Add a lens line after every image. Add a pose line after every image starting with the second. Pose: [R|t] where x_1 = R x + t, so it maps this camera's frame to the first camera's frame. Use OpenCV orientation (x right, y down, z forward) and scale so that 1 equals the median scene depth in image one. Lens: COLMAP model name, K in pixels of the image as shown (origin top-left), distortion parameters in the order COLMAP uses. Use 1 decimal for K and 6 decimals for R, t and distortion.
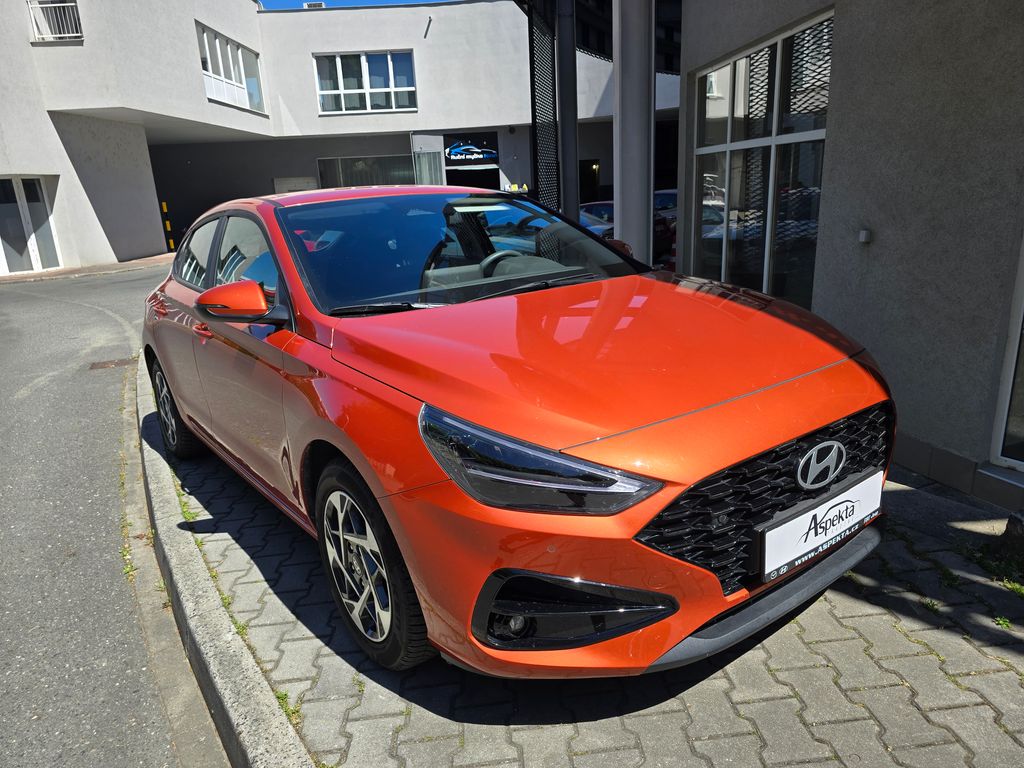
lens RADIAL K [[694.4, 0, 519.6], [0, 694.4, 384.1], [0, 0, 1]] dist [0.045248, -0.034709]
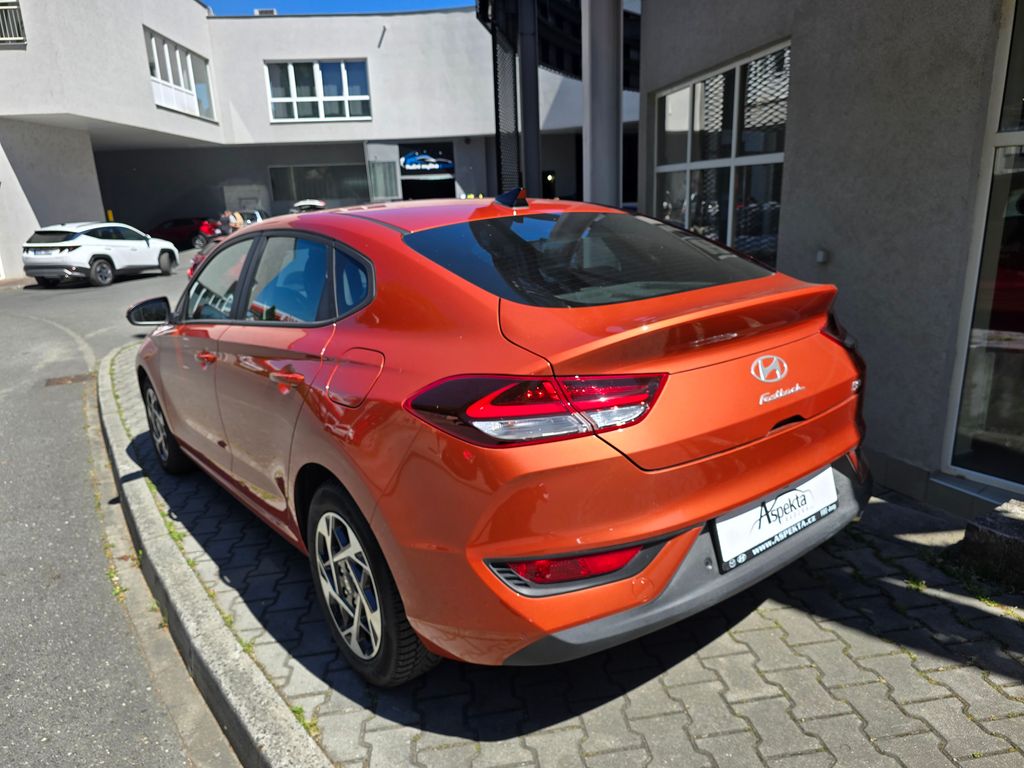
lens RADIAL K [[703.3, 0, 512.0], [0, 703.3, 384.0], [0, 0, 1]] dist [0.038238, -0.034280]
pose [[0.998418, -0.005122, 0.055993, -0.036170], [0.005928, 0.999881, -0.014238, -0.009464], [-0.055914, 0.014547, 0.998330, -0.032278]]
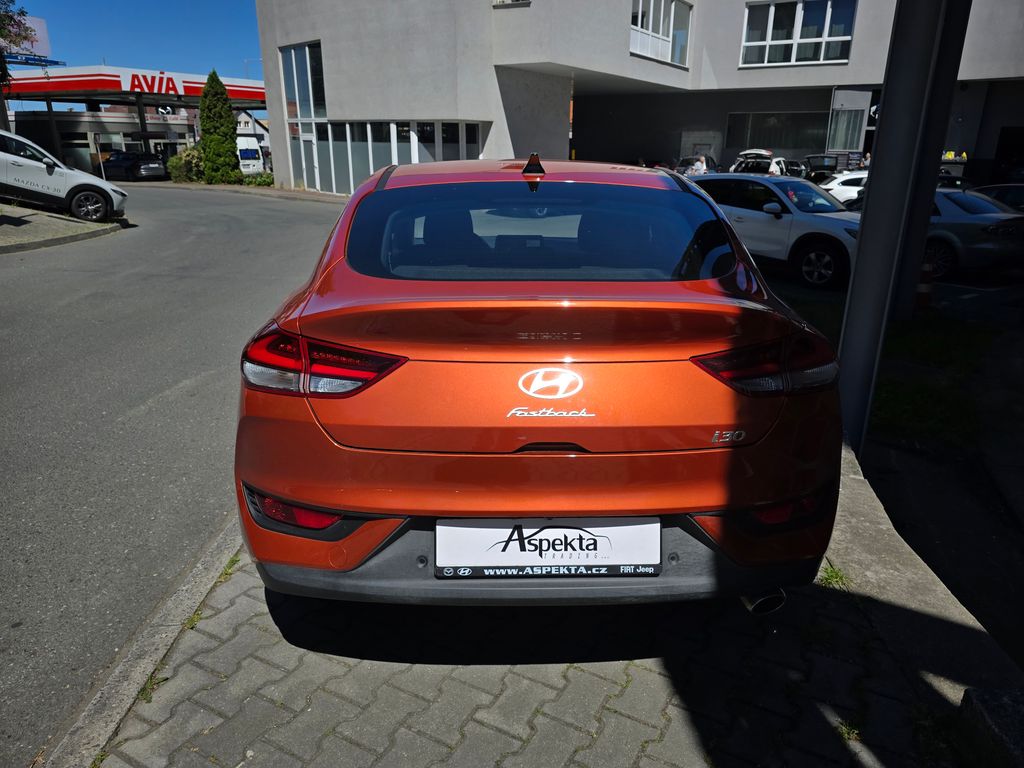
lens RADIAL K [[697.7, 0, 532.7], [0, 697.7, 377.1], [0, 0, 1]] dist [0.048297, -0.036899]
pose [[0.840339, 0.228106, -0.491729, 0.323183], [-0.202098, 0.973584, 0.106257, -0.065211], [0.502977, 0.010086, 0.864241, 0.064323]]
